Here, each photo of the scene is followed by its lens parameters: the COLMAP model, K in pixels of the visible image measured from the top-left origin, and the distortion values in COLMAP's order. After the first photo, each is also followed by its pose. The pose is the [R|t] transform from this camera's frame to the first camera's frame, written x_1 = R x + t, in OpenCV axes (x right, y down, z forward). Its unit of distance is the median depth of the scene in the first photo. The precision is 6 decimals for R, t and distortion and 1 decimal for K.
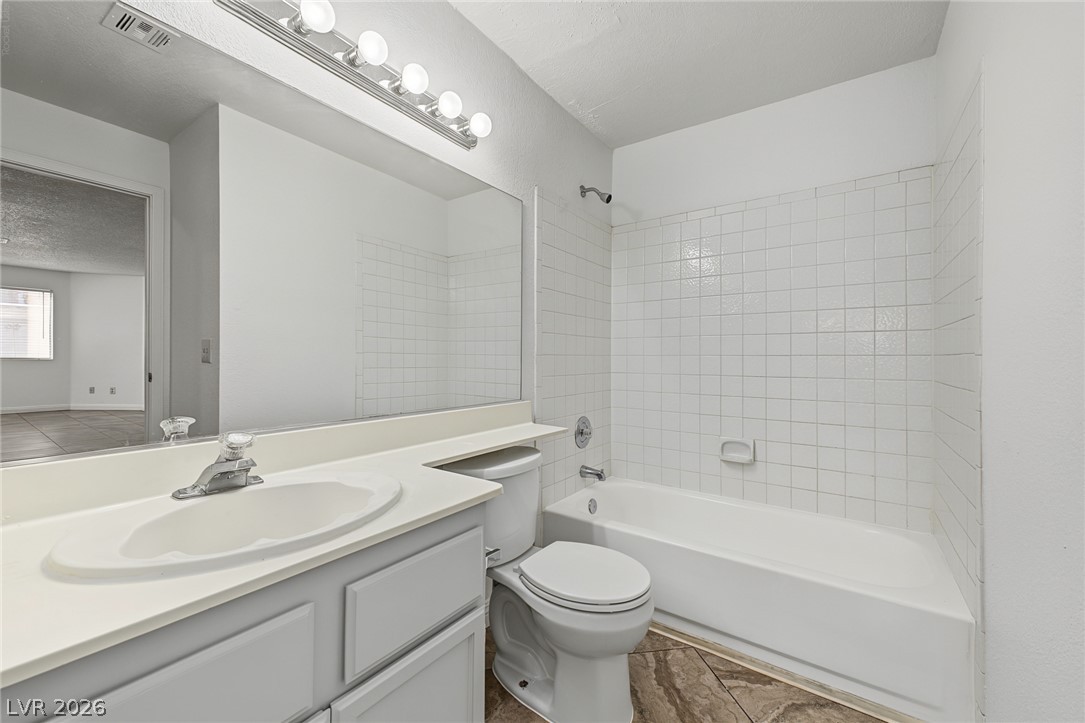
lens RADIAL K [[429.3, 0, 544.8], [0, 429.3, 365.9], [0, 0, 1]] dist [0.018957, -0.004513]
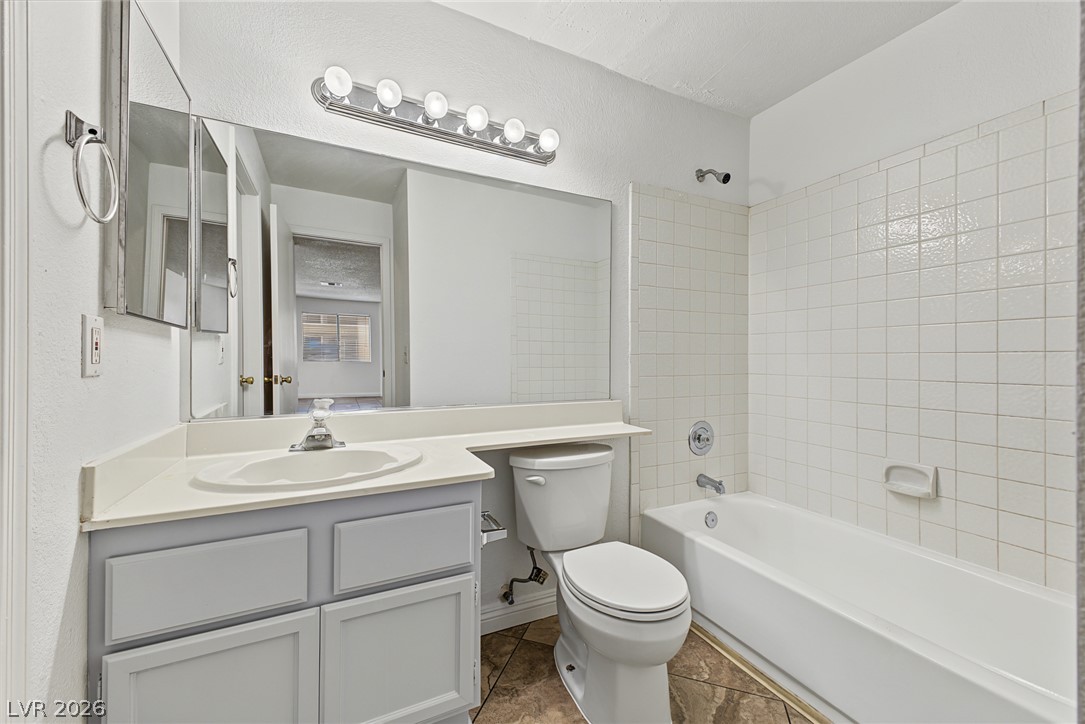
lens RADIAL K [[429.3, 0, 559.9], [0, 429.3, 371.8], [0, 0, 1]] dist [0.018957, -0.004513]
pose [[0.879410, 0.008860, -0.475983, 0.270210], [-0.003852, 0.999927, 0.011496, 0.003121], [0.476050, -0.008276, 0.879379, 0.046148]]
